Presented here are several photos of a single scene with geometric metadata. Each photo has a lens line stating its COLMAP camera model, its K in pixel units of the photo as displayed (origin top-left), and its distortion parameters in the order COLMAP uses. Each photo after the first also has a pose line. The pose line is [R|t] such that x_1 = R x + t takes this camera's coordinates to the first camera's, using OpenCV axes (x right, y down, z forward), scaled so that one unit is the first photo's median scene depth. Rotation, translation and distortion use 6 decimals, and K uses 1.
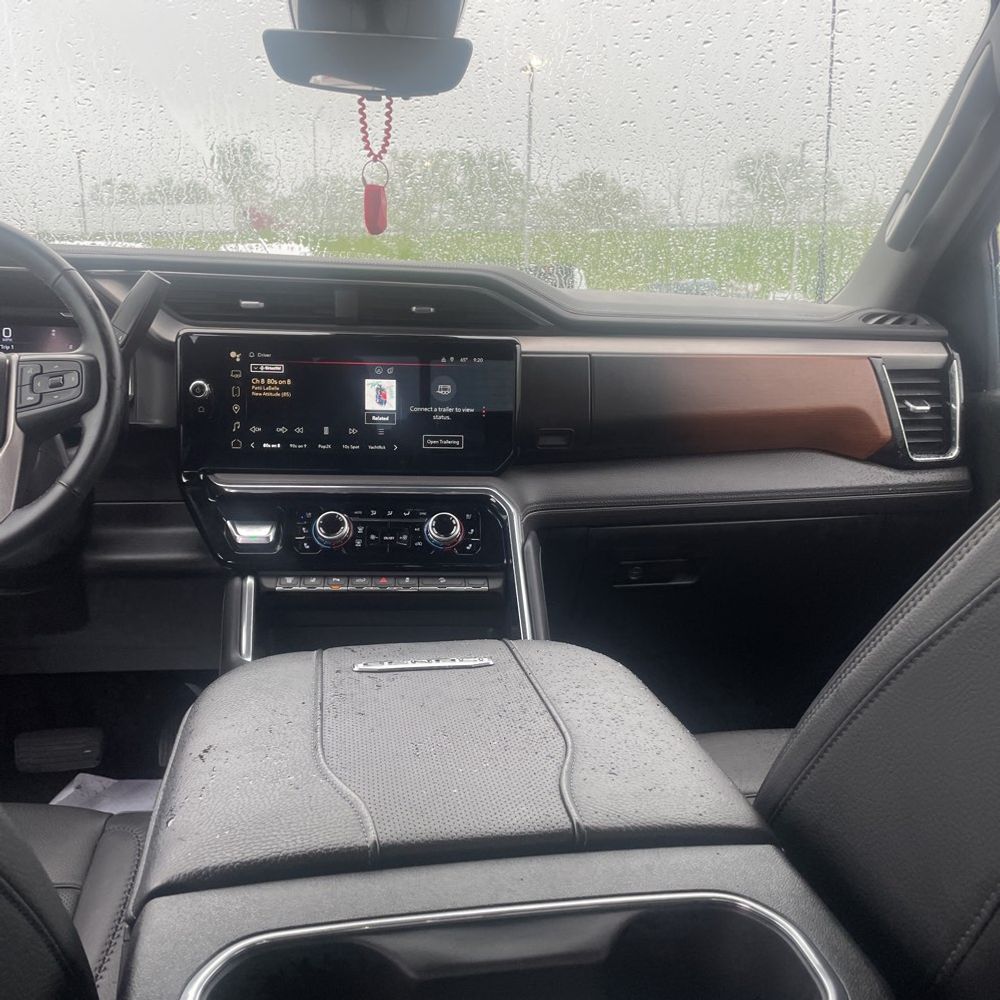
lens RADIAL K [[993.5, 0, 501.1], [0, 993.5, 494.4], [0, 0, 1]] dist [0.112349, -0.157367]
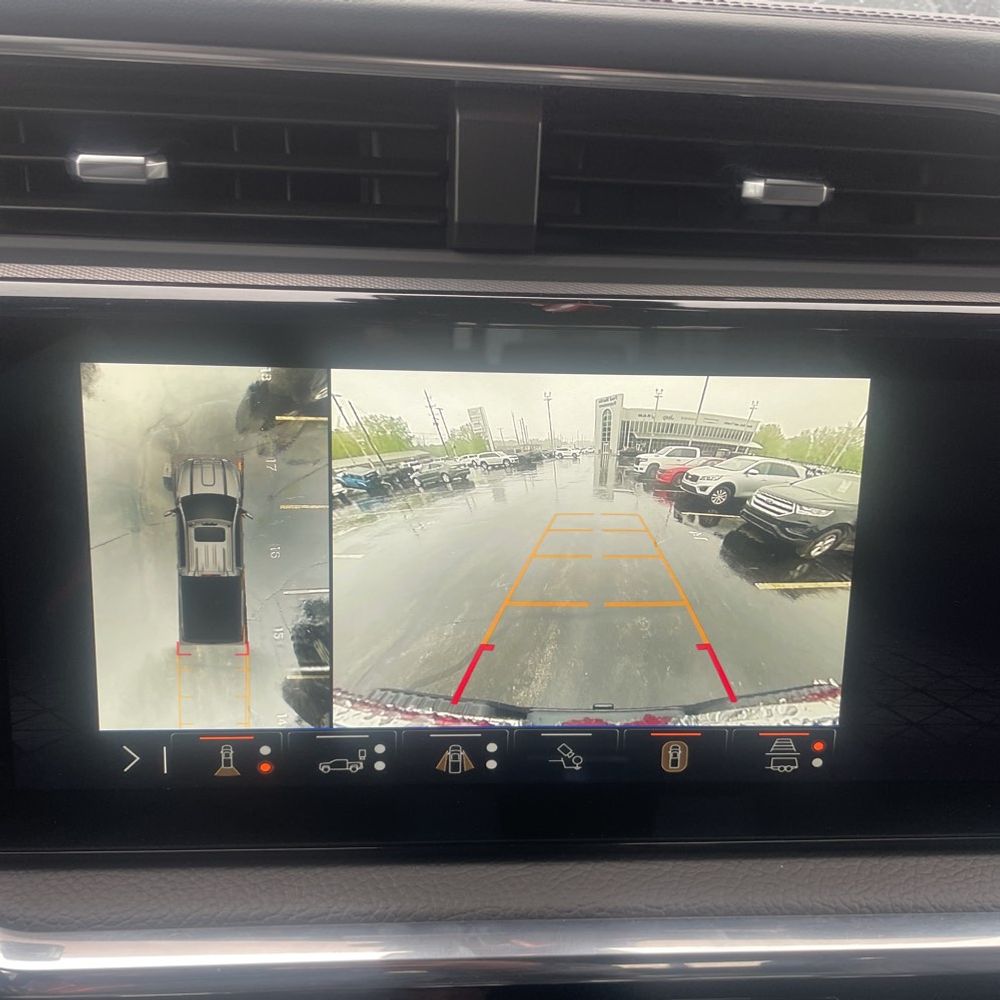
lens RADIAL K [[993.5, 0, 501.1], [0, 993.5, 494.4], [0, 0, 1]] dist [0.112349, -0.157367]
pose [[0.999954, 0.009204, 0.002809, -0.159120], [-0.009481, 0.992220, 0.124134, -0.145444], [-0.001645, -0.124155, 0.992261, 0.765368]]
